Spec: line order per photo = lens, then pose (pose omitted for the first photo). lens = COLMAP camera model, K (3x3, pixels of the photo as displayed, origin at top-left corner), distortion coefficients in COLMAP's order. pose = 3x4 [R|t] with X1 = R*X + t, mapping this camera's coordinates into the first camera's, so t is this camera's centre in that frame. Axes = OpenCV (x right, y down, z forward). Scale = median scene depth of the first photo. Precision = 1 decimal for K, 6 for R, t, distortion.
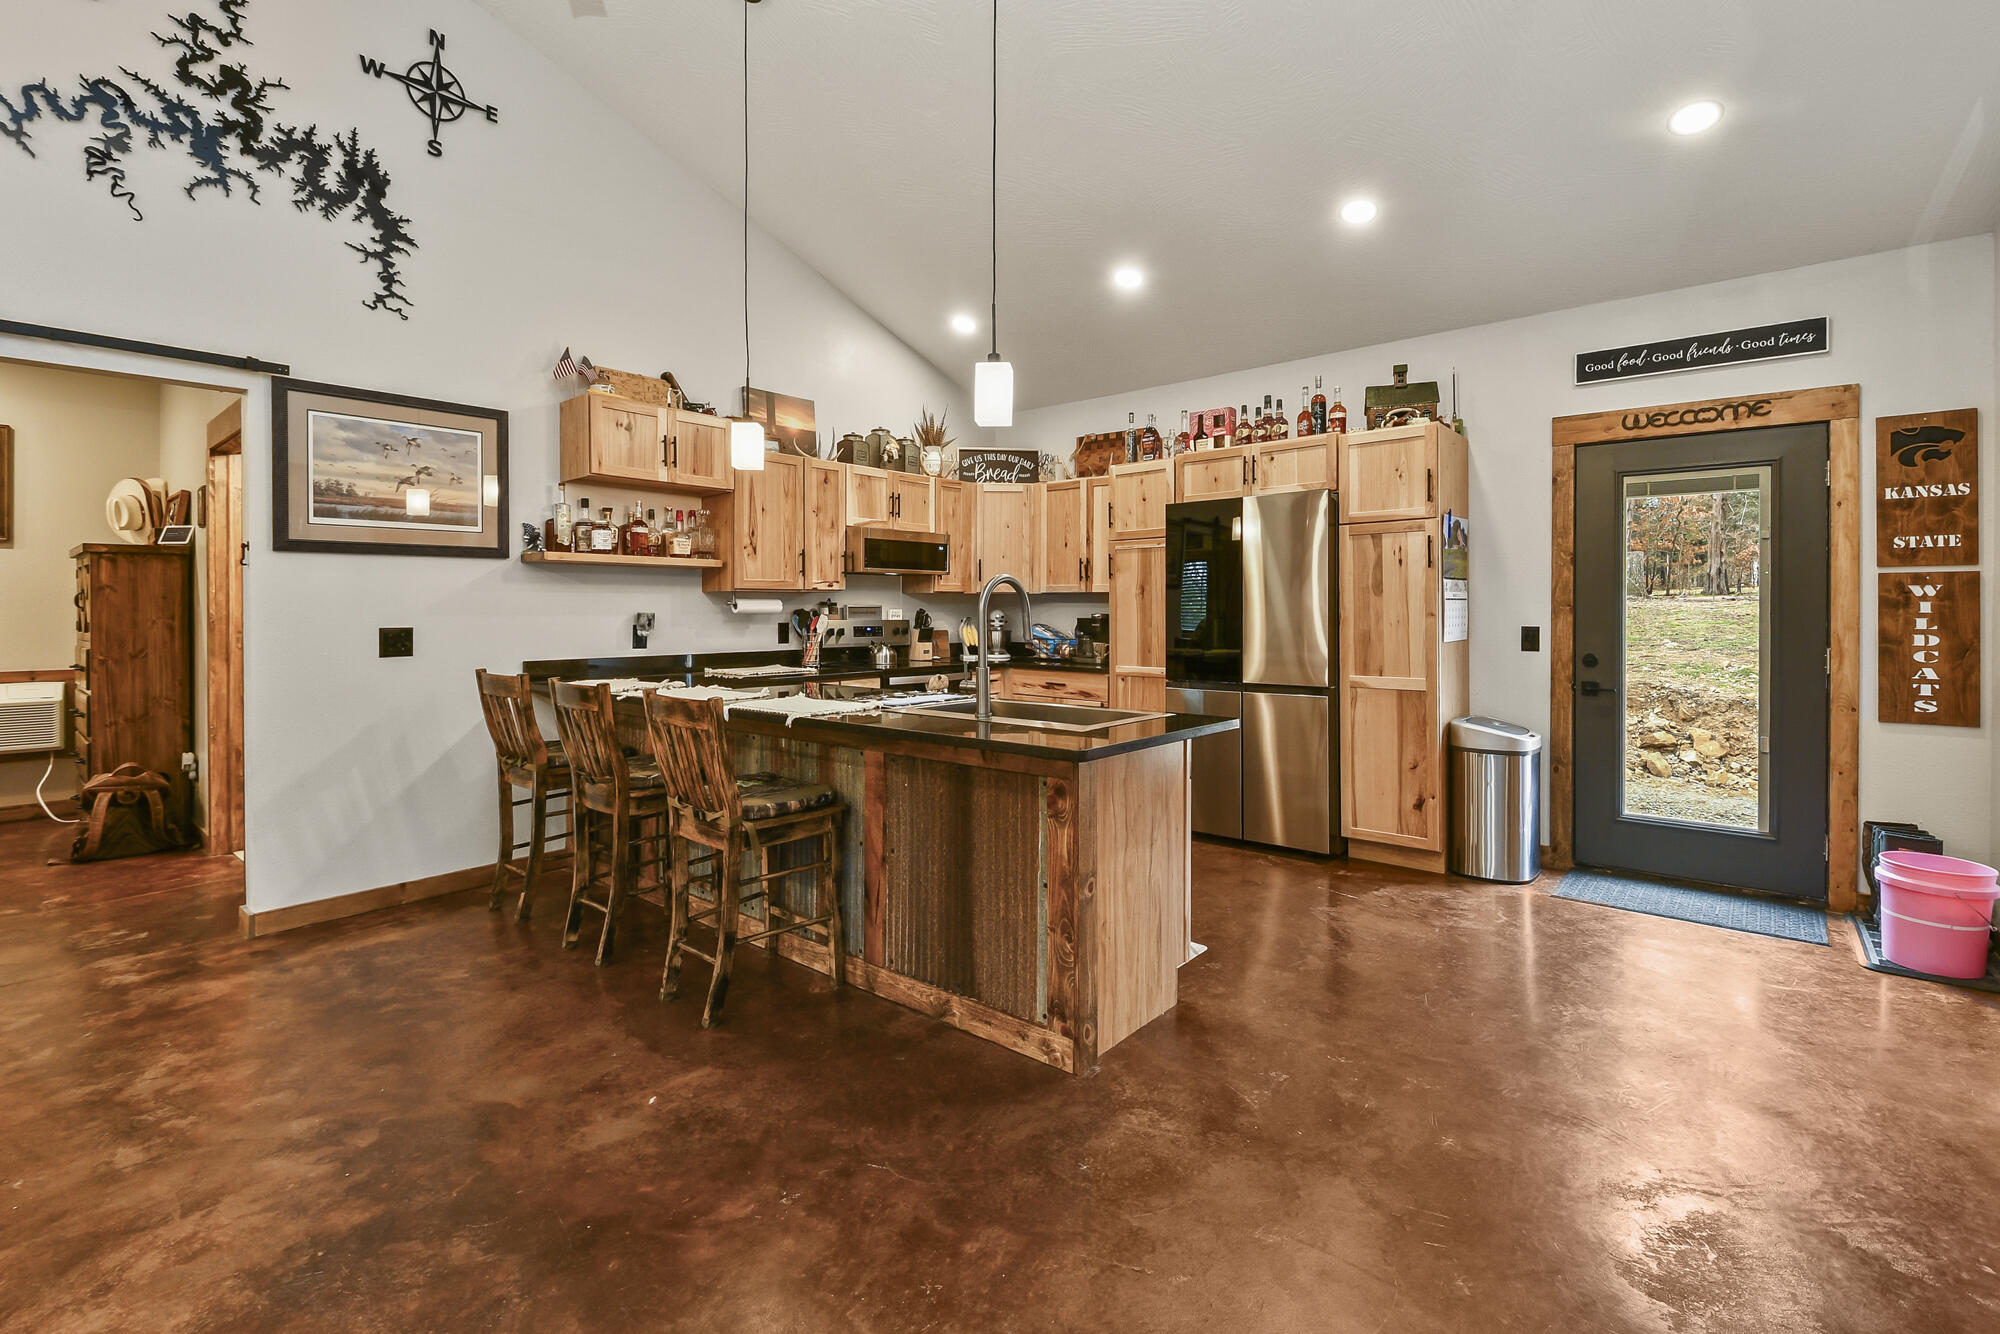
lens RADIAL K [[897.8, 0, 965.9], [0, 897.8, 620.6], [0, 0, 1]] dist [0.015556, -0.019536]
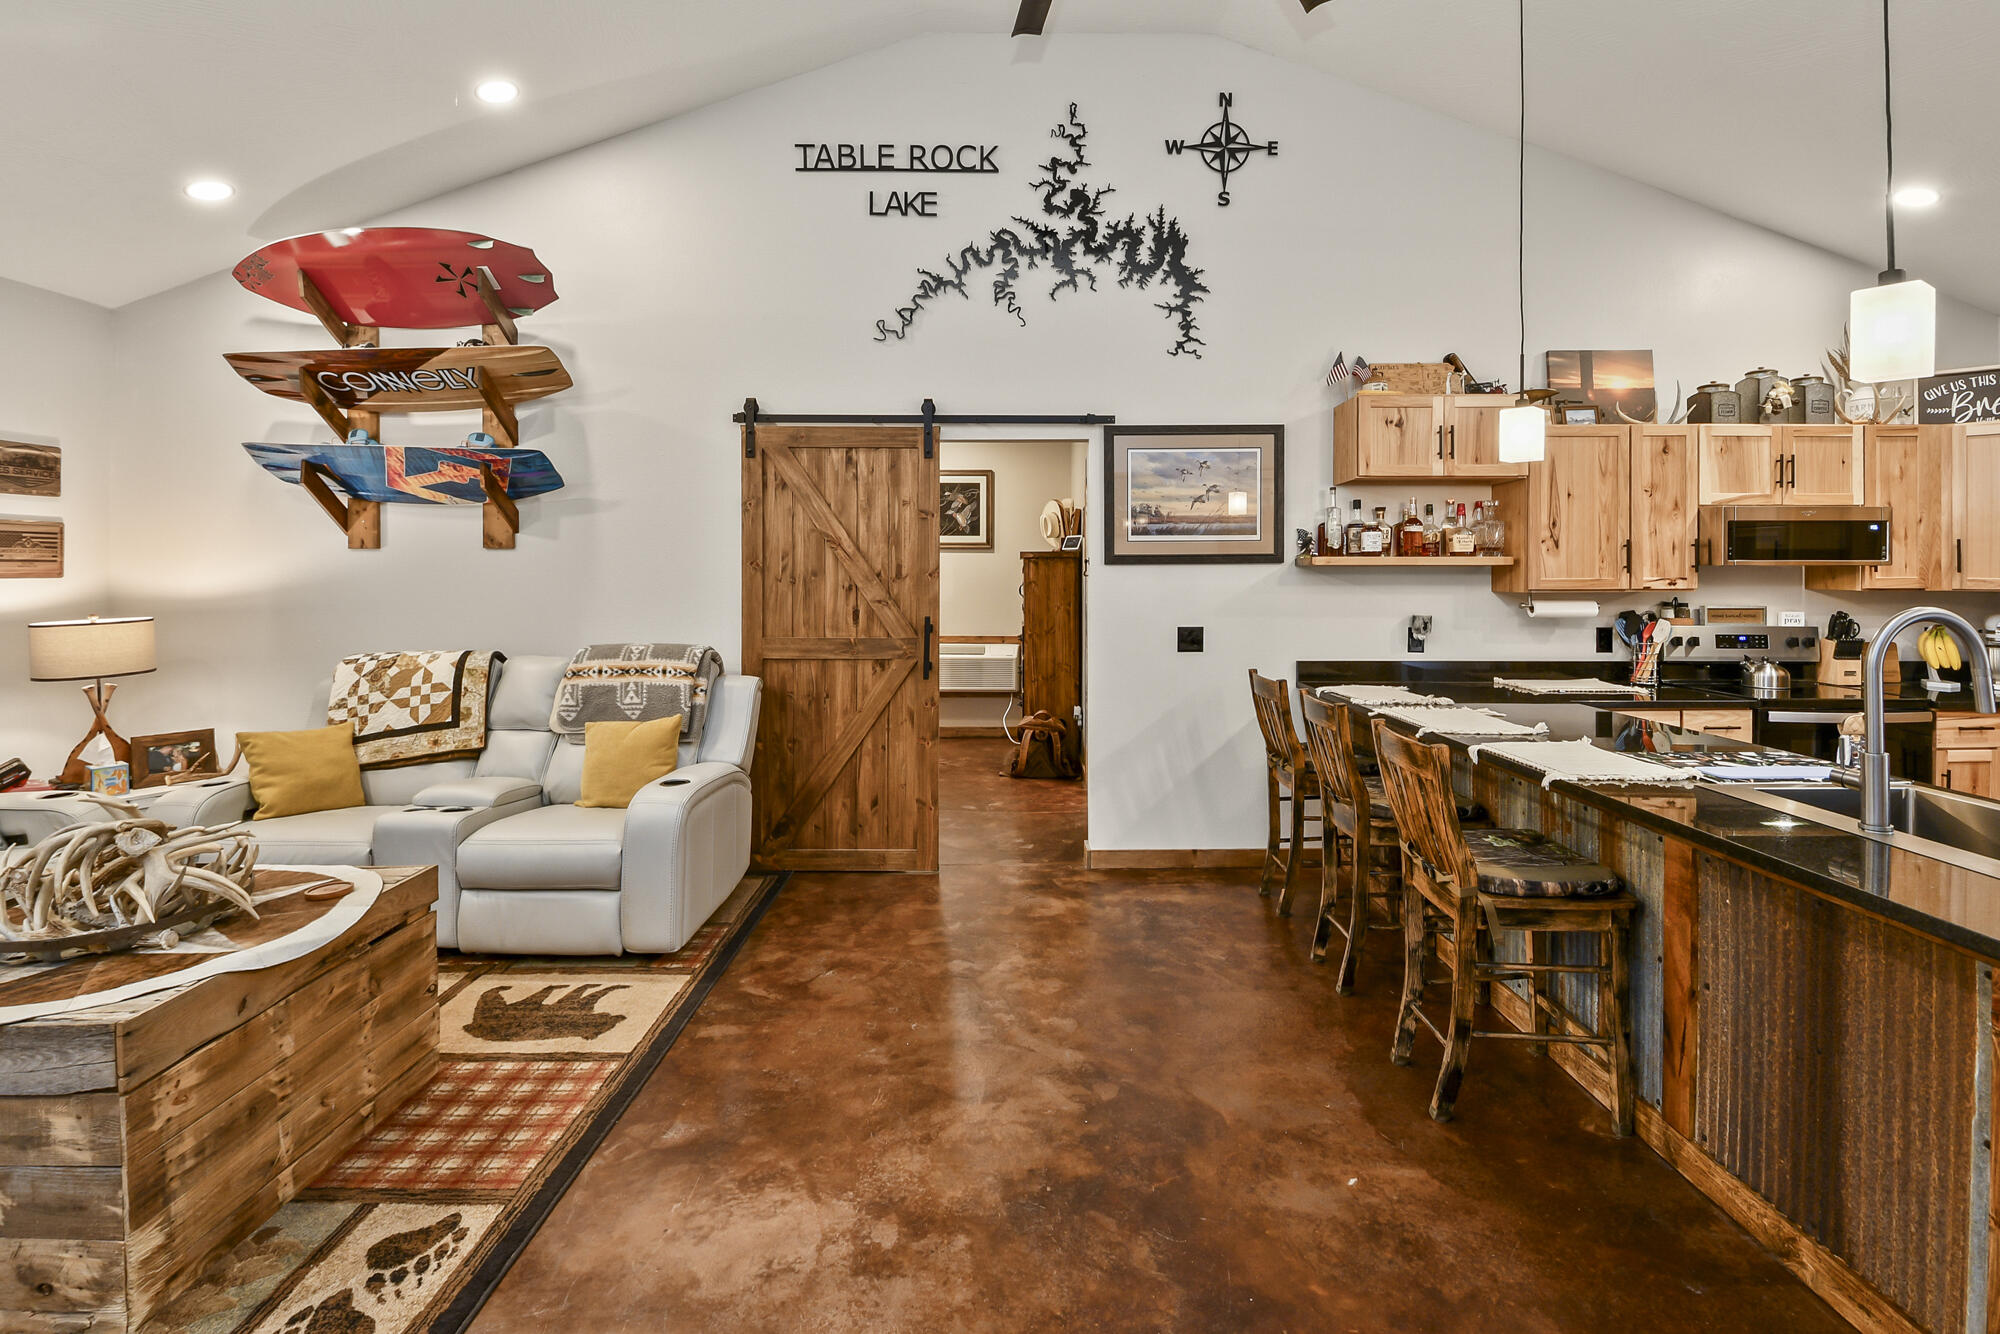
lens RADIAL K [[879.7, 0, 1016.7], [0, 879.7, 579.7], [0, 0, 1]] dist [0.028821, -0.019131]
pose [[0.667788, 0.003783, -0.744342, 0.054509], [-0.009120, 0.999954, -0.003100, -0.043654], [0.744295, 0.008858, 0.667792, 0.074570]]
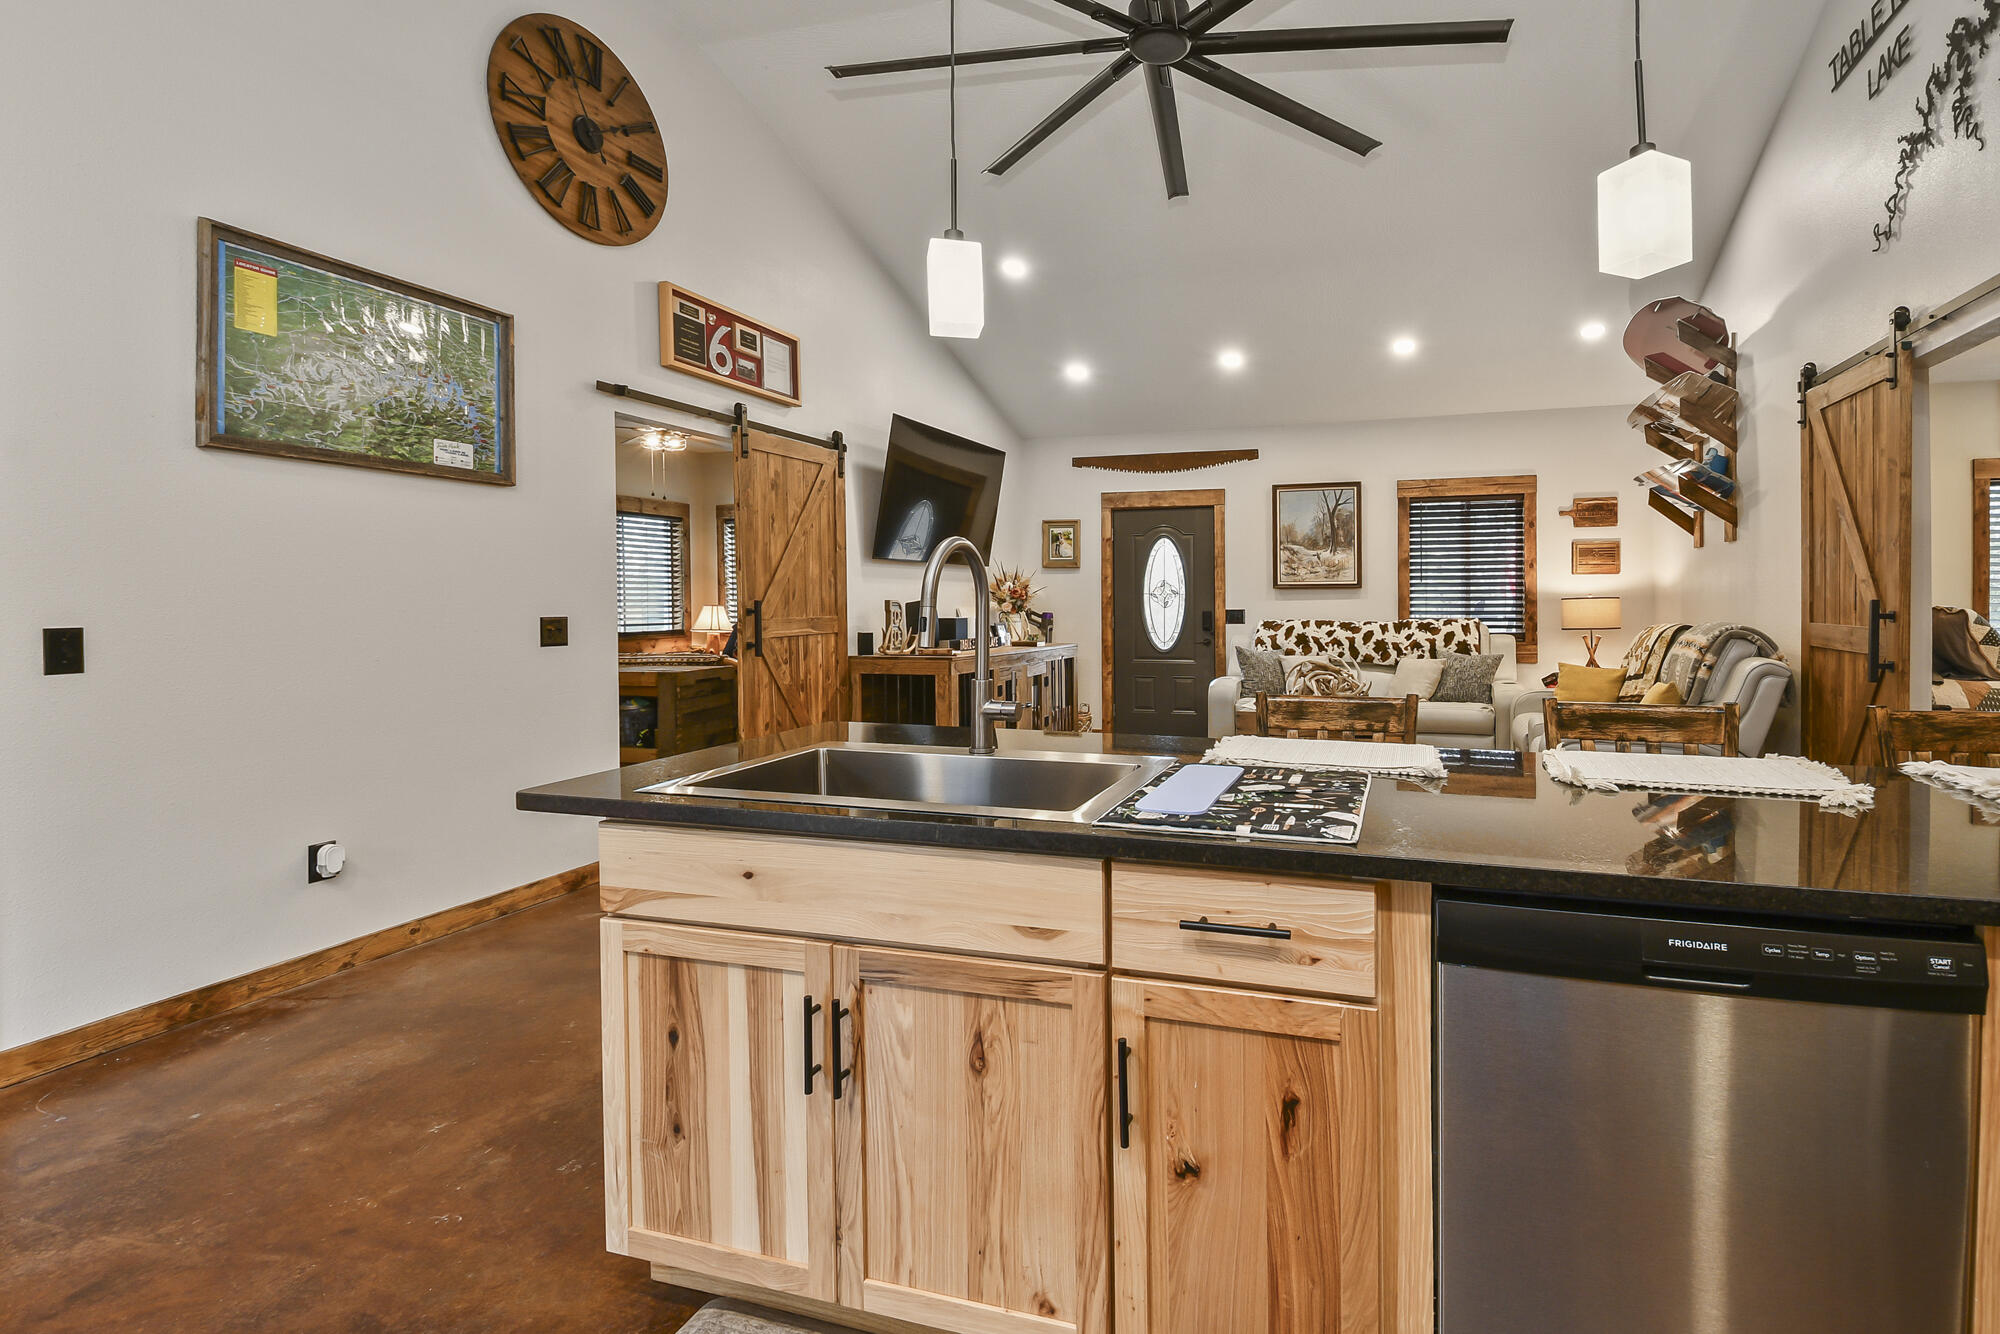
lens RADIAL K [[946.9, 0, 1125.7], [0, 946.9, 607.3], [0, 0, 1]] dist [0.027283, -0.023256]
pose [[-0.908616, 0.006188, -0.417587, 0.187400], [-0.002531, 0.999790, 0.020322, -0.010187], [0.417625, 0.019522, -0.908410, 1.169821]]
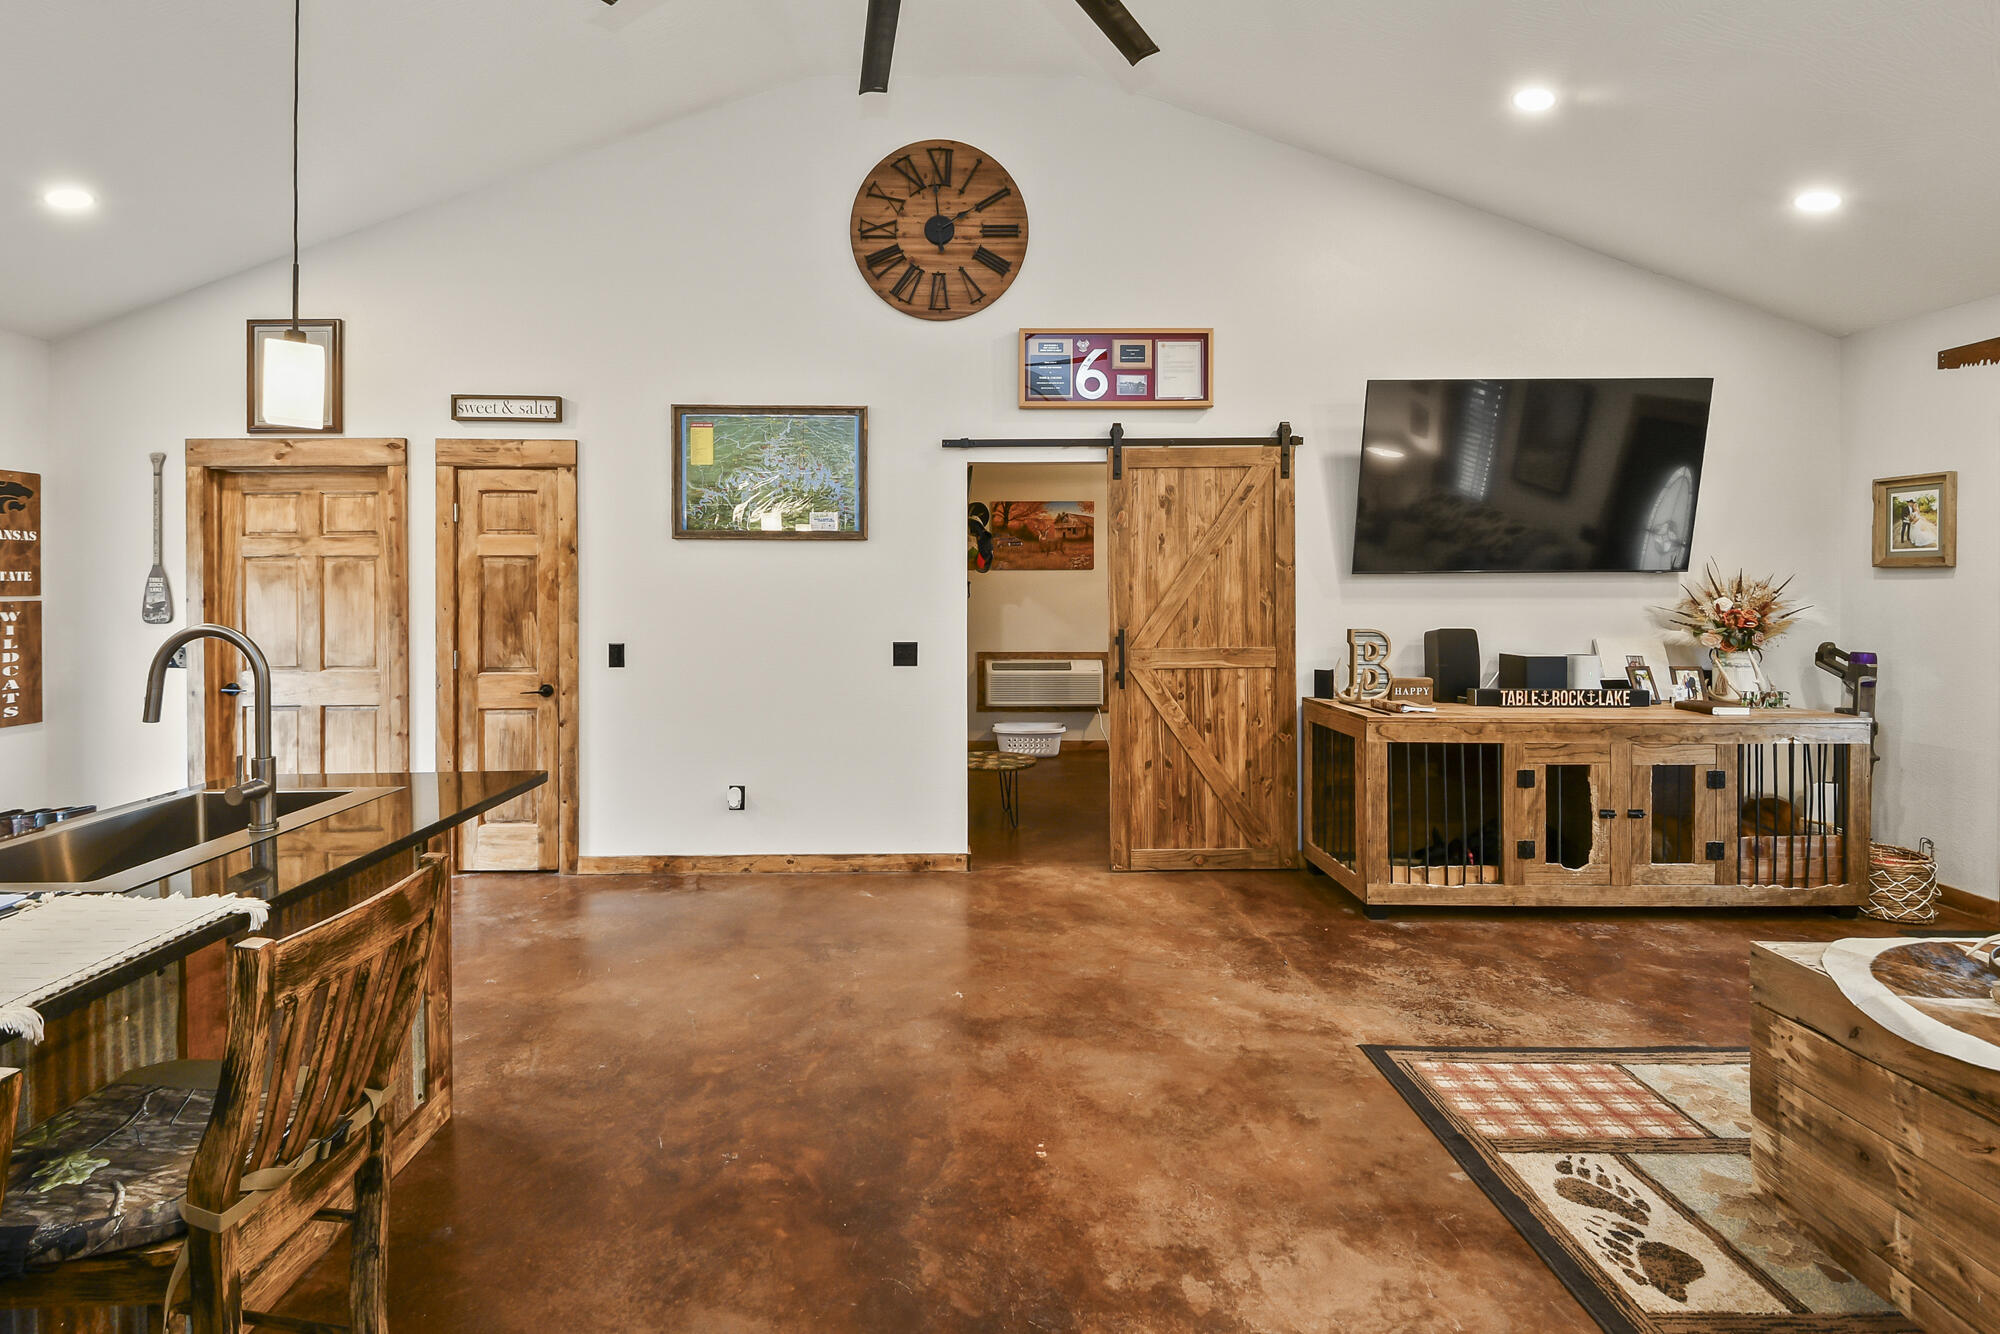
lens RADIAL K [[897.3, 0, 968.9], [0, 897.3, 592.5], [0, 0, 1]] dist [0.025213, -0.018465]
pose [[-0.667072, 0.001558, 0.744992, -0.598234], [0.015254, 0.999817, 0.011567, -0.053907], [-0.744837, 0.019080, -0.666973, 0.715531]]
